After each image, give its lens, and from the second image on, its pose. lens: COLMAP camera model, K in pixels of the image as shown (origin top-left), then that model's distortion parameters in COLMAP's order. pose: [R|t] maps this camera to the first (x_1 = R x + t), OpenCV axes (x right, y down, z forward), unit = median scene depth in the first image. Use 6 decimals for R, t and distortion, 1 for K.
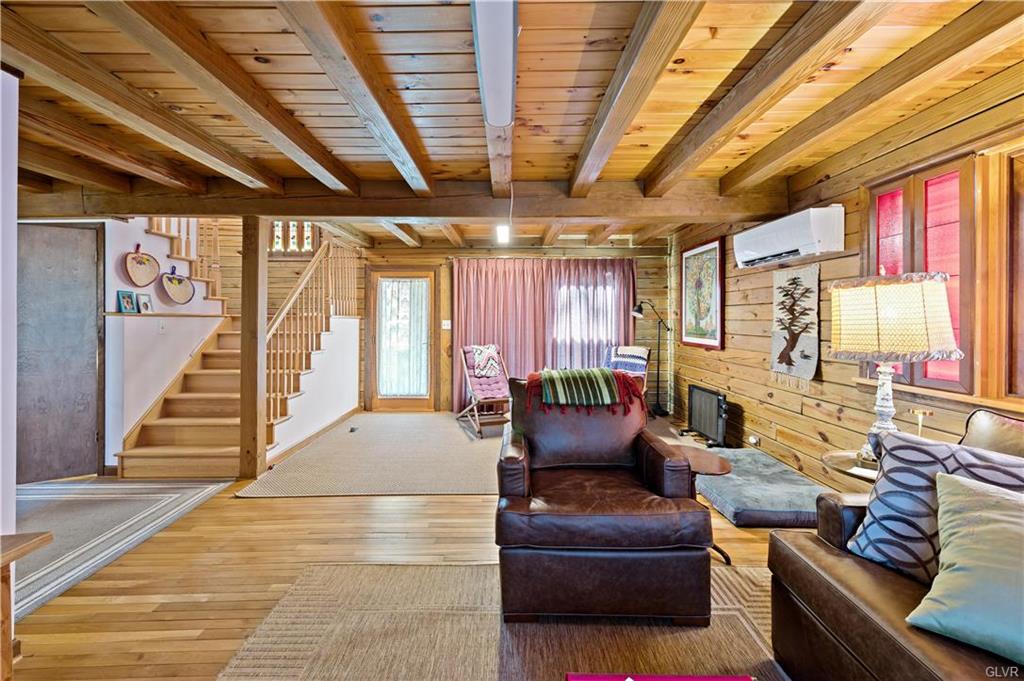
lens RADIAL K [[405.1, 0, 501.9], [0, 405.1, 313.8], [0, 0, 1]] dist [0.013773, -0.001215]
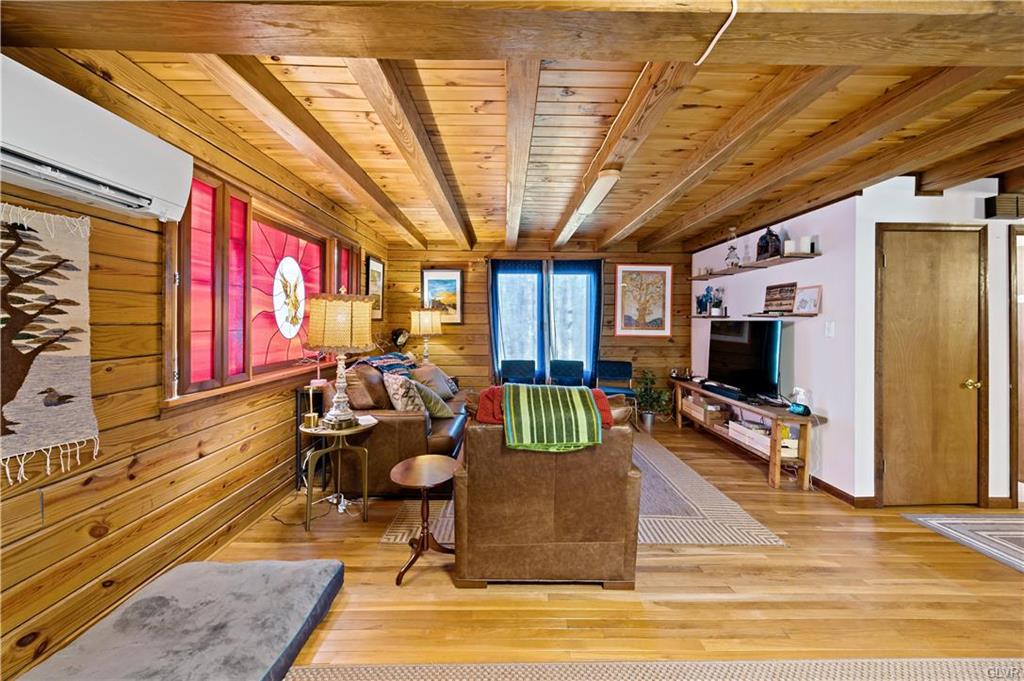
lens RADIAL K [[405.1, 0, 510.4], [0, 405.1, 329.9], [0, 0, 1]] dist [0.013773, -0.001215]
pose [[-0.999973, -0.006341, -0.003602, 0.210916], [-0.006371, 0.999944, 0.008406, 0.015002], [0.003549, 0.008429, -0.999958, 1.475770]]
